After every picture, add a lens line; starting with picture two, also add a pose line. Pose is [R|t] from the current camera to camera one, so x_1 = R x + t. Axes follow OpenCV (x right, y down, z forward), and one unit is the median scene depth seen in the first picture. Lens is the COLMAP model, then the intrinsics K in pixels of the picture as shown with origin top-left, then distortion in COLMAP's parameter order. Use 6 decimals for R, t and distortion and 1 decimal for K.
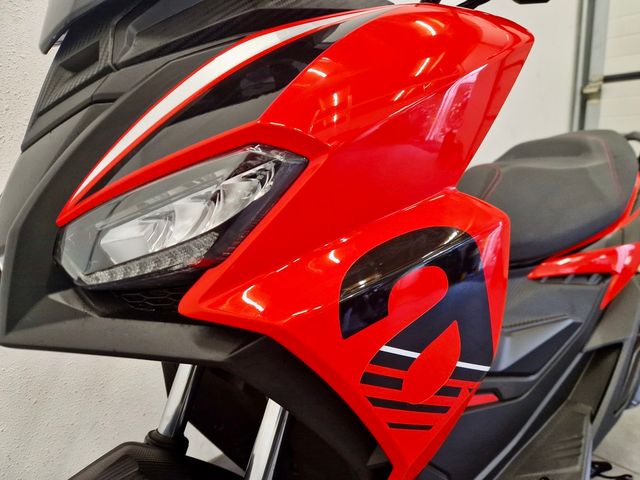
lens RADIAL K [[435.3, 0, 320.0], [0, 435.3, 240.0], [0, 0, 1]] dist [0.059410, -0.049636]
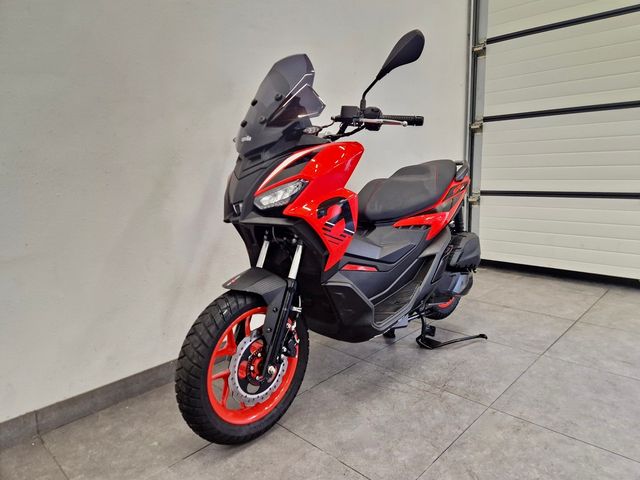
lens RADIAL K [[432.7, 0, 315.9], [0, 432.7, 238.1], [0, 0, 1]] dist [0.056189, -0.049189]
pose [[0.998023, -0.019175, 0.059855, -0.089651], [0.020572, 0.999528, -0.022811, 0.193479], [-0.059389, 0.023997, 0.997946, -1.320750]]
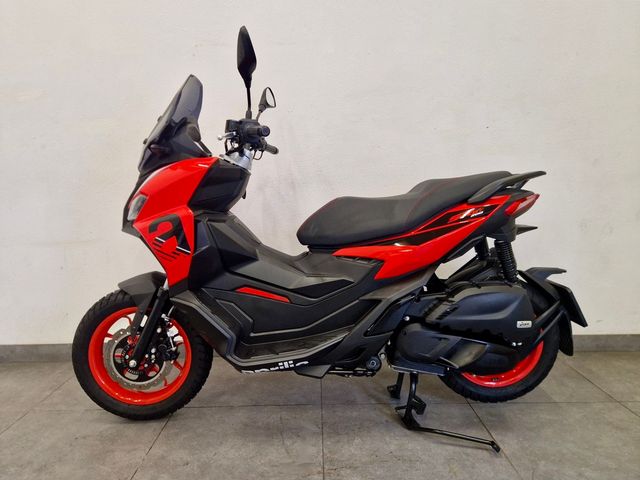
lens RADIAL K [[432.7, 0, 315.9], [0, 432.7, 238.1], [0, 0, 1]] dist [0.056189, -0.049189]
pose [[0.726270, 0.086254, -0.681977, 1.728962], [-0.114017, 0.993470, 0.004228, 0.012010], [0.677888, 0.074687, 0.731362, -0.479557]]
